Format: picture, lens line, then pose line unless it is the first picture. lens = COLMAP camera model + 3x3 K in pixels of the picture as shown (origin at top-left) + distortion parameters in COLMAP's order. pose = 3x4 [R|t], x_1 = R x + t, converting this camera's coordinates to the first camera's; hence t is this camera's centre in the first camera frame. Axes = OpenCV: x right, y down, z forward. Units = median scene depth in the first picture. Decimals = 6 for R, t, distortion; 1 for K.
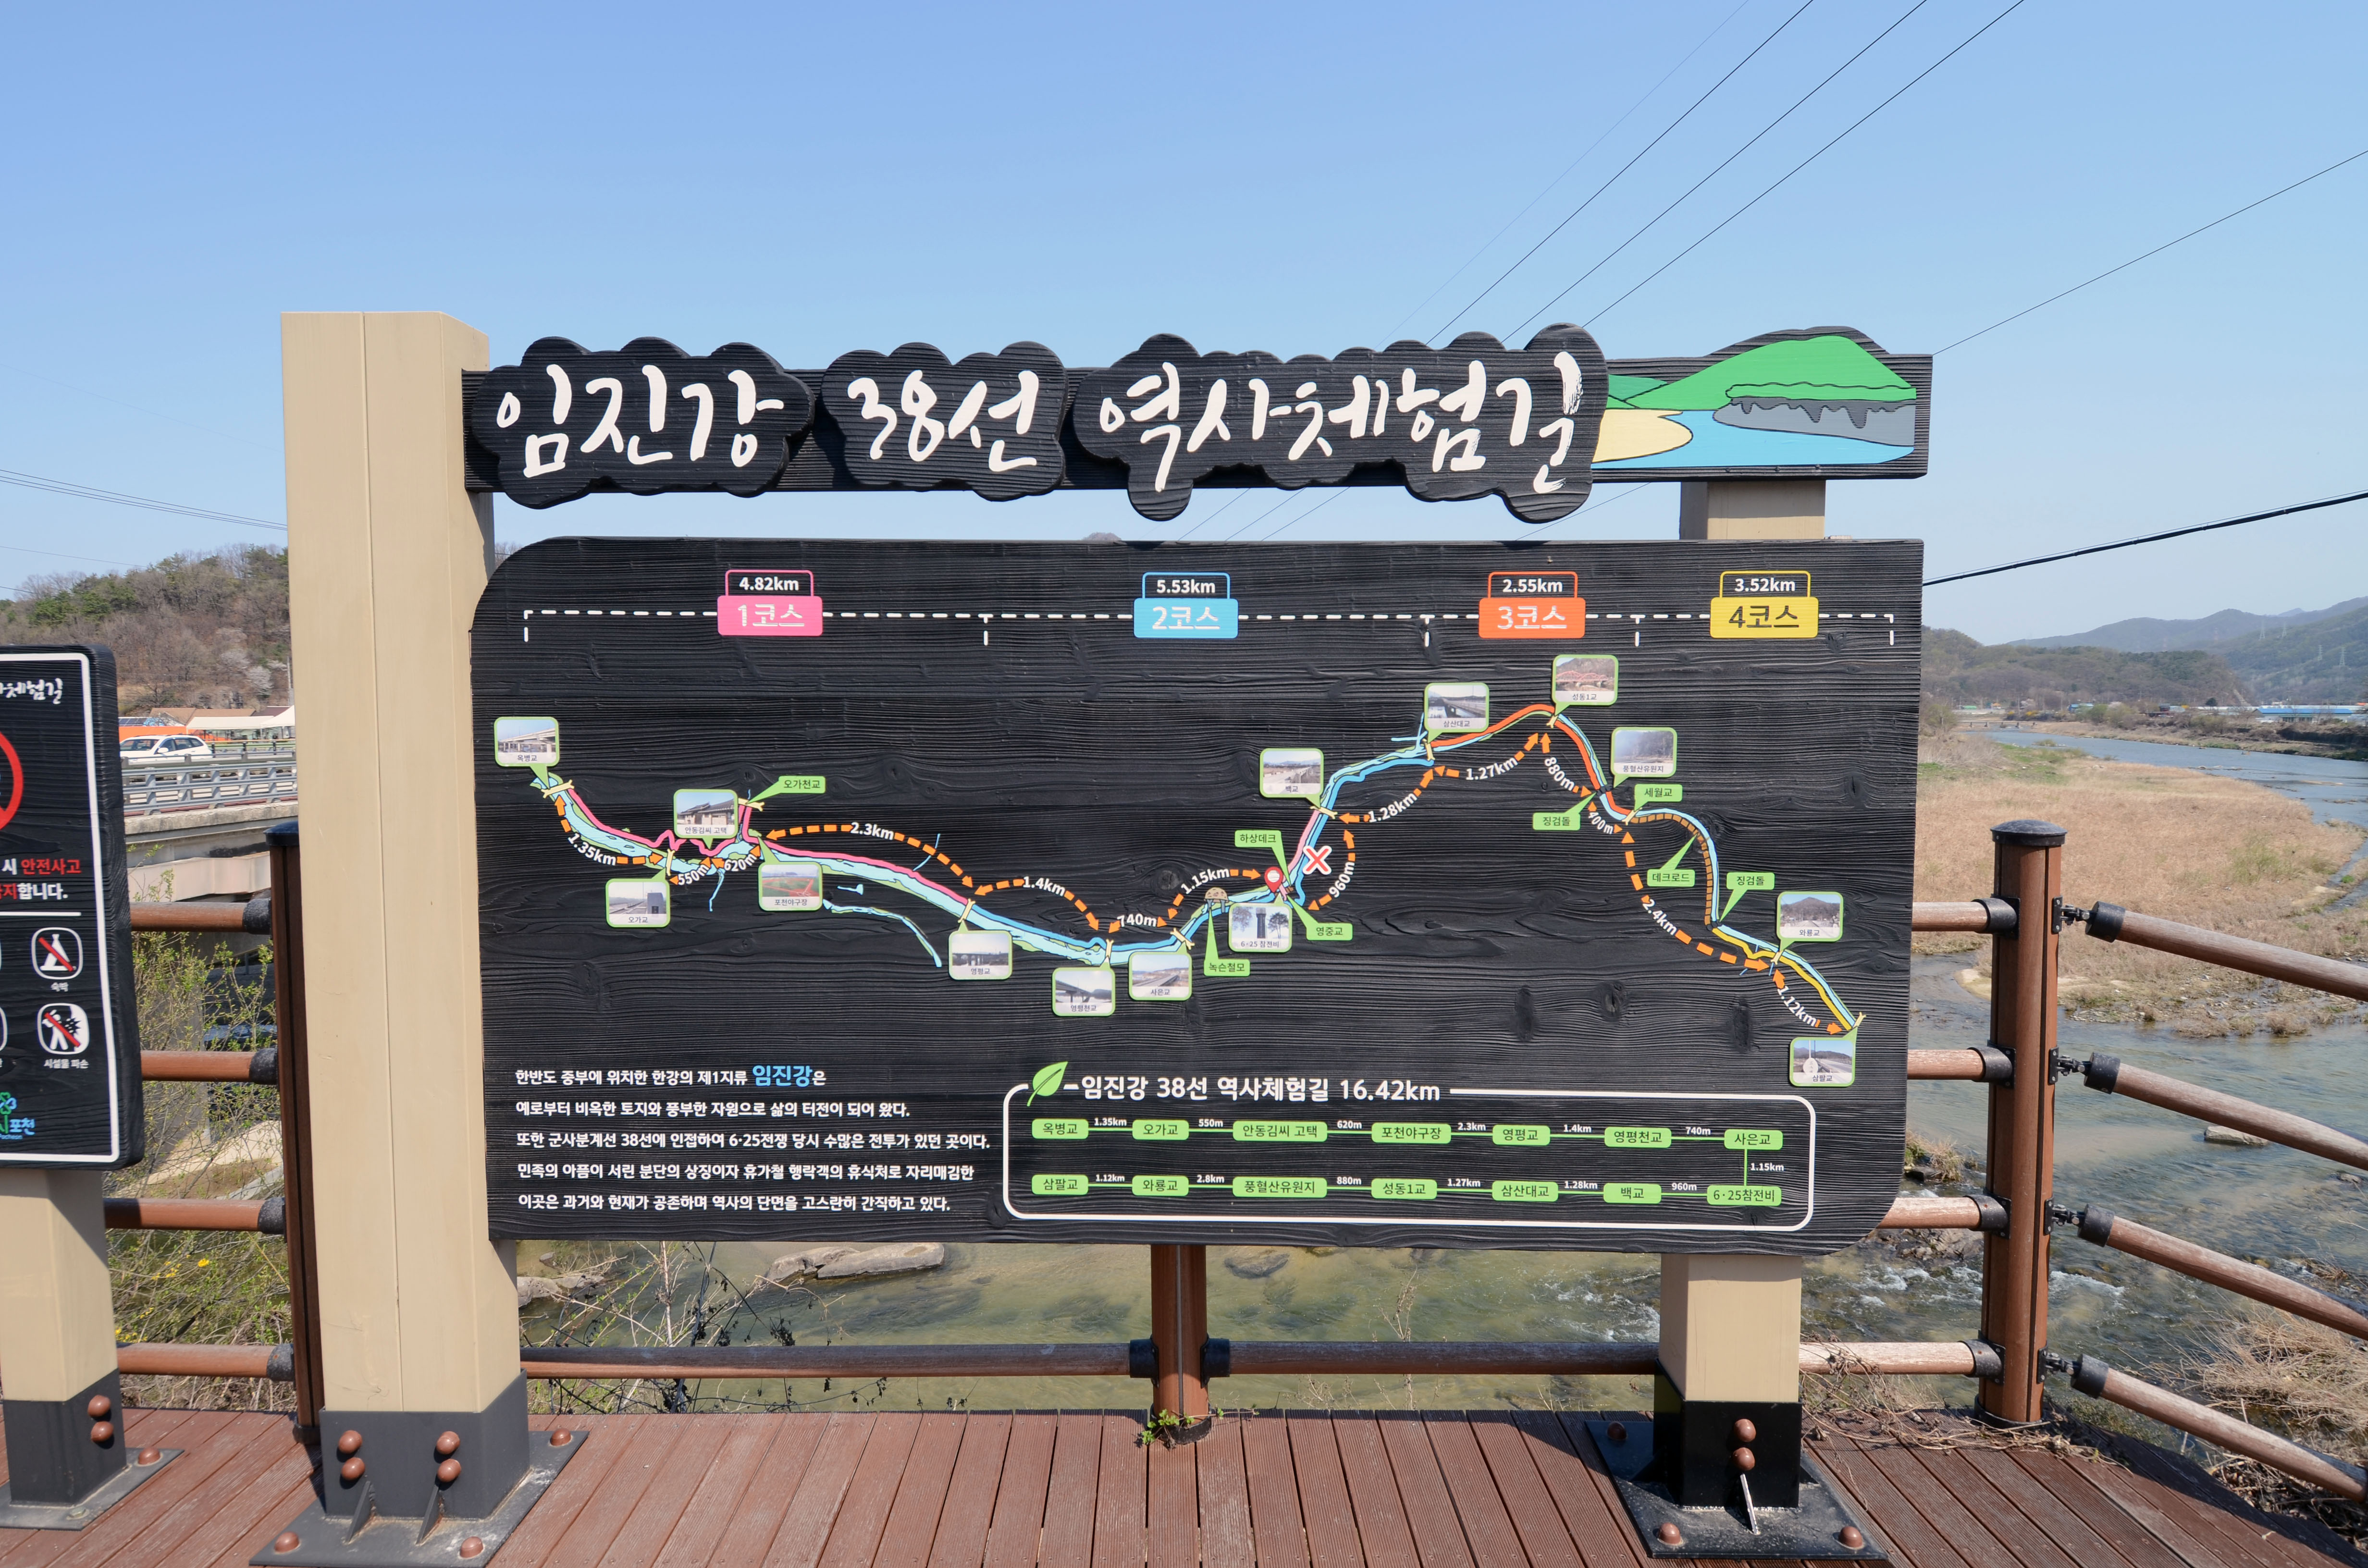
lens RADIAL K [[1235.3, 0, 1184.0], [0, 1235.3, 784.0], [0, 0, 1]] dist [0.064757, -0.062802]
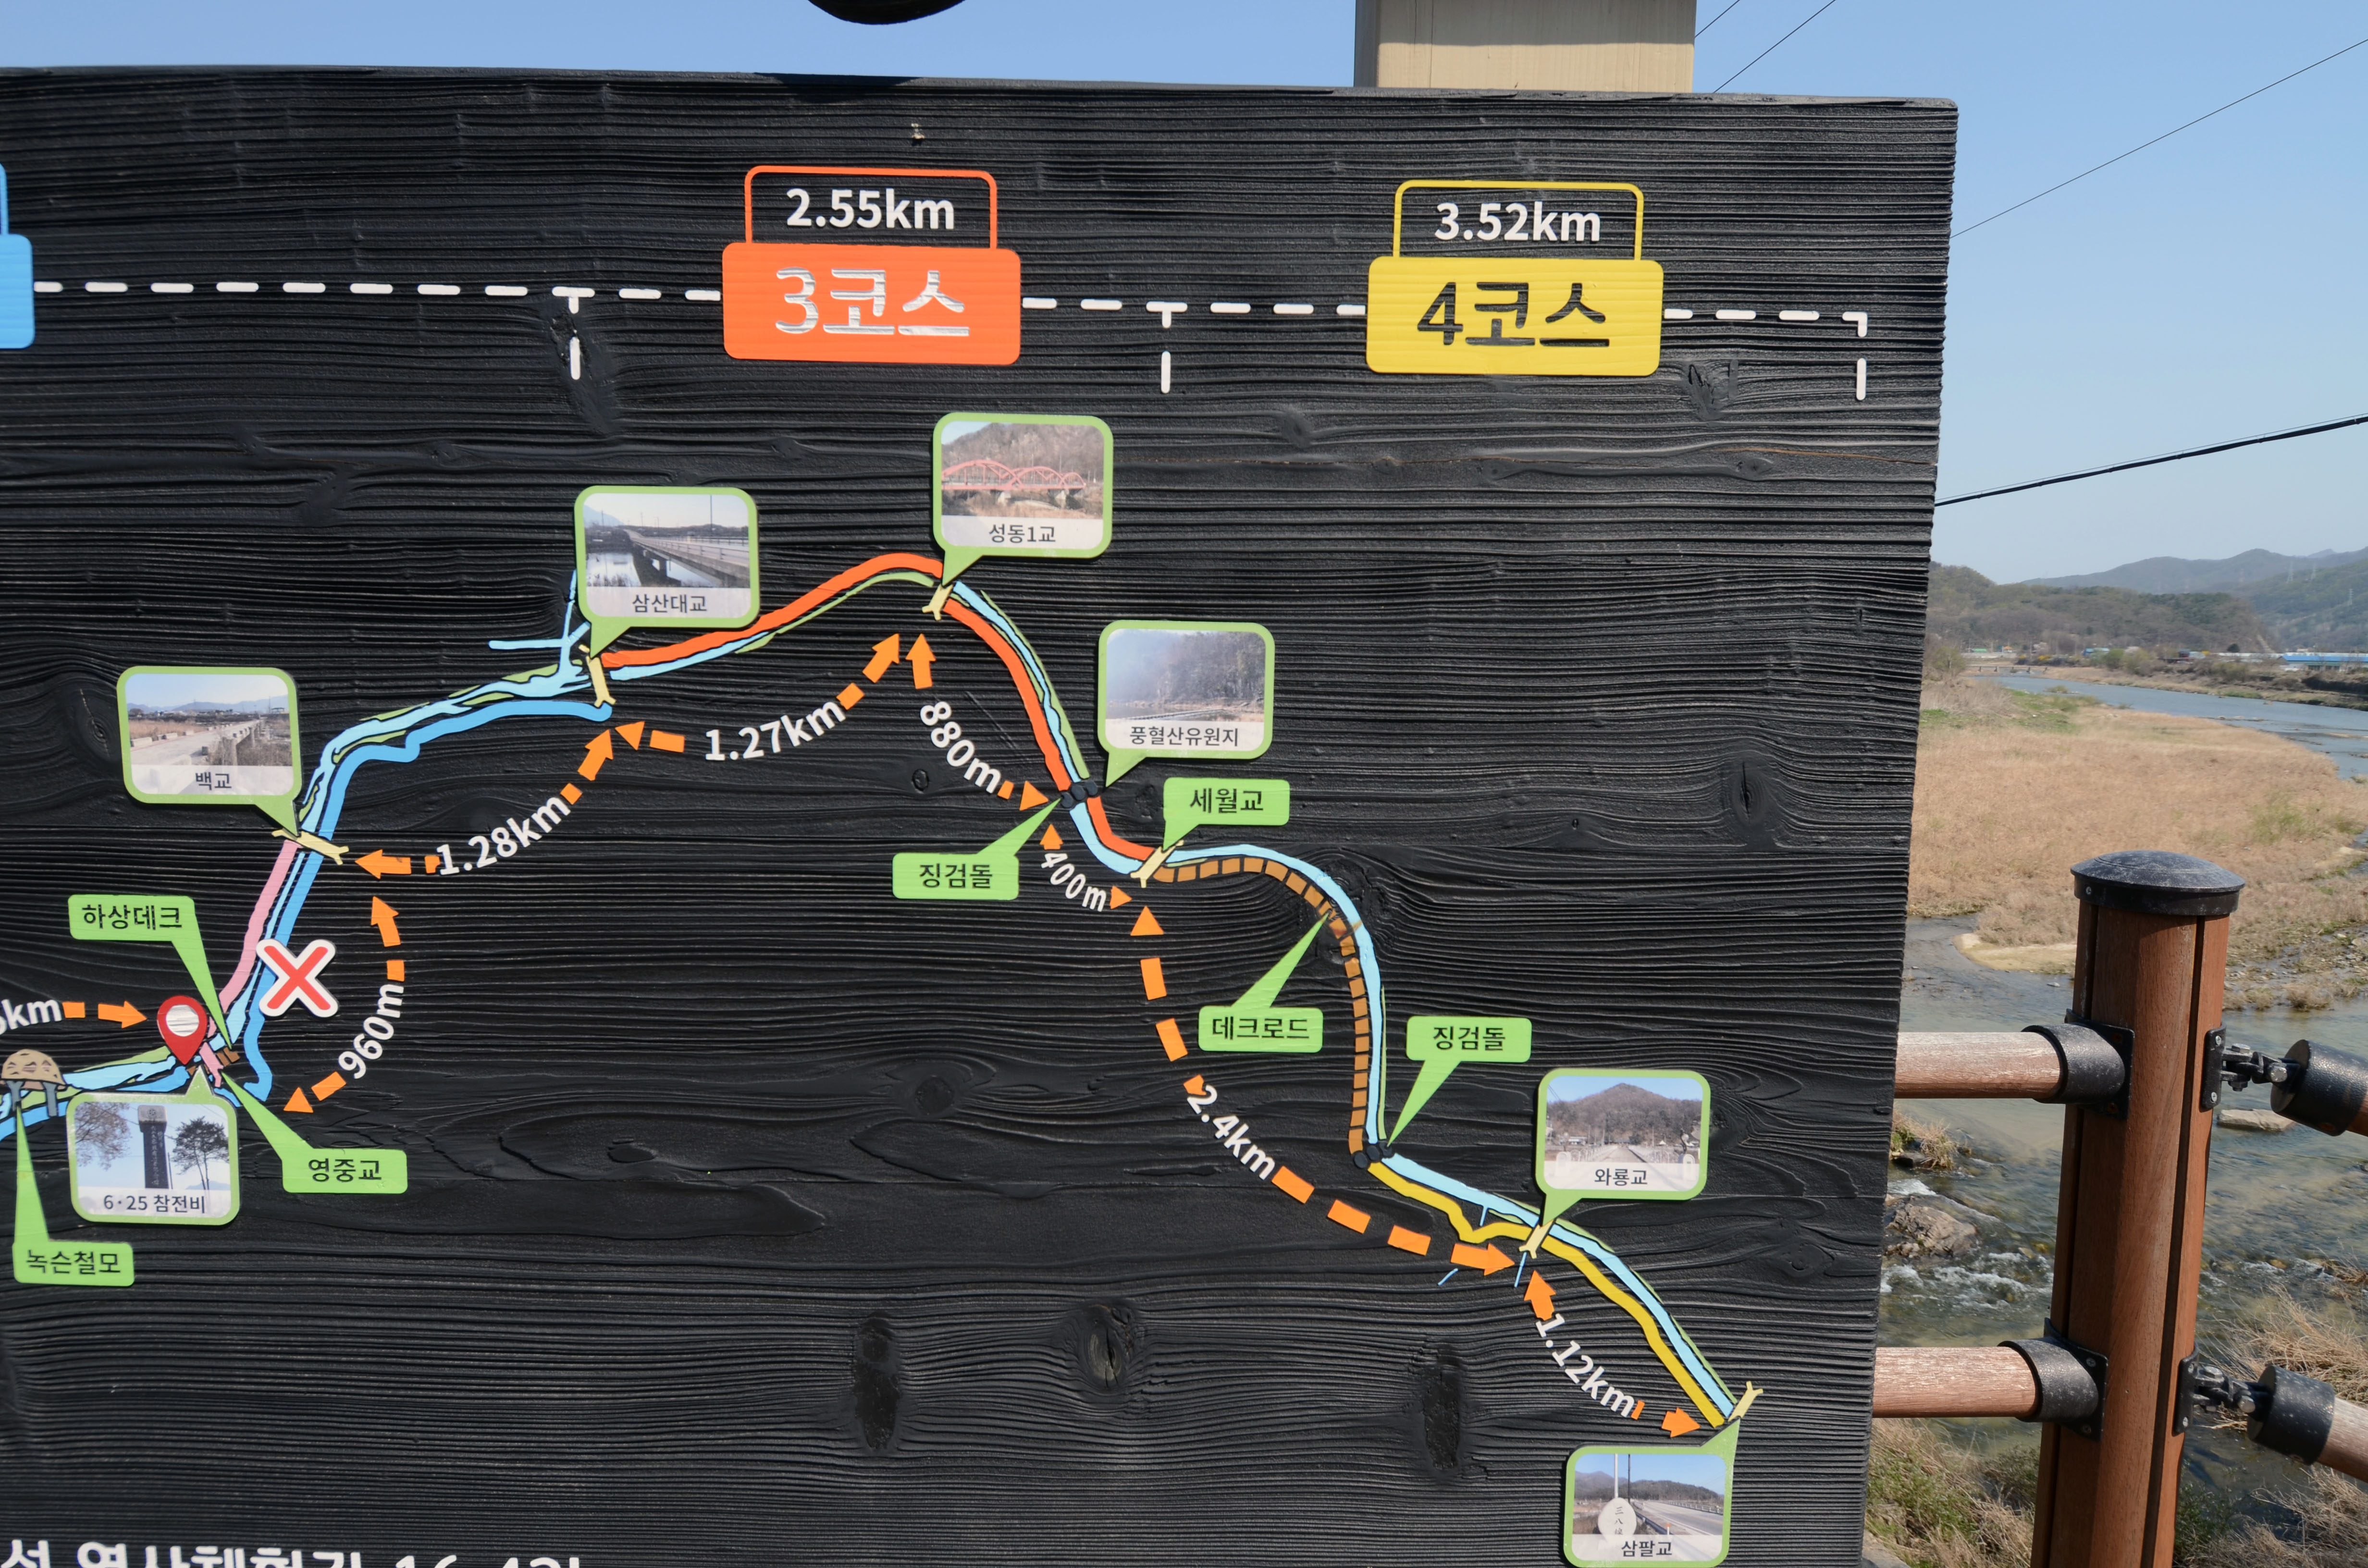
lens RADIAL K [[1328.0, 0, 1184.0], [0, 1328.0, 784.0], [0, 0, 1]] dist [0.053059, -0.054433]
pose [[0.999571, 0.009503, 0.027701, 0.355372], [-0.010740, 0.998936, 0.044853, -0.015429], [-0.027246, -0.045131, 0.998609, 0.605585]]
